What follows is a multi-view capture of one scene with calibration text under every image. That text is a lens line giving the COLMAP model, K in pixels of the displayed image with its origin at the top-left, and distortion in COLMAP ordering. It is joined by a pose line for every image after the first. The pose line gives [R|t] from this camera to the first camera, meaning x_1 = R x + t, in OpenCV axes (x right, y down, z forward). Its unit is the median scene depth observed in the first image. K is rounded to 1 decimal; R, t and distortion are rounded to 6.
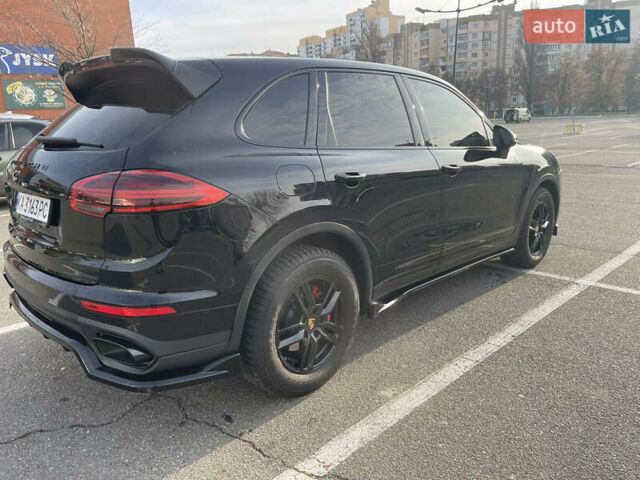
lens RADIAL K [[481.5, 0, 324.4], [0, 481.5, 242.7], [0, 0, 1]] dist [0.072996, -0.082701]
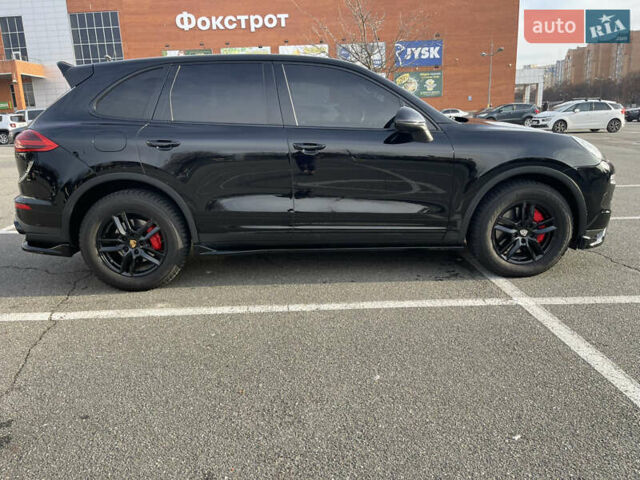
lens RADIAL K [[481.5, 0, 327.6], [0, 481.5, 238.5], [0, 0, 1]] dist [0.072996, -0.082701]
pose [[0.744894, 0.175325, -0.643734, 0.929987], [-0.162666, 0.983463, 0.079624, -0.041268], [0.647049, 0.045402, 0.761095, 0.181818]]
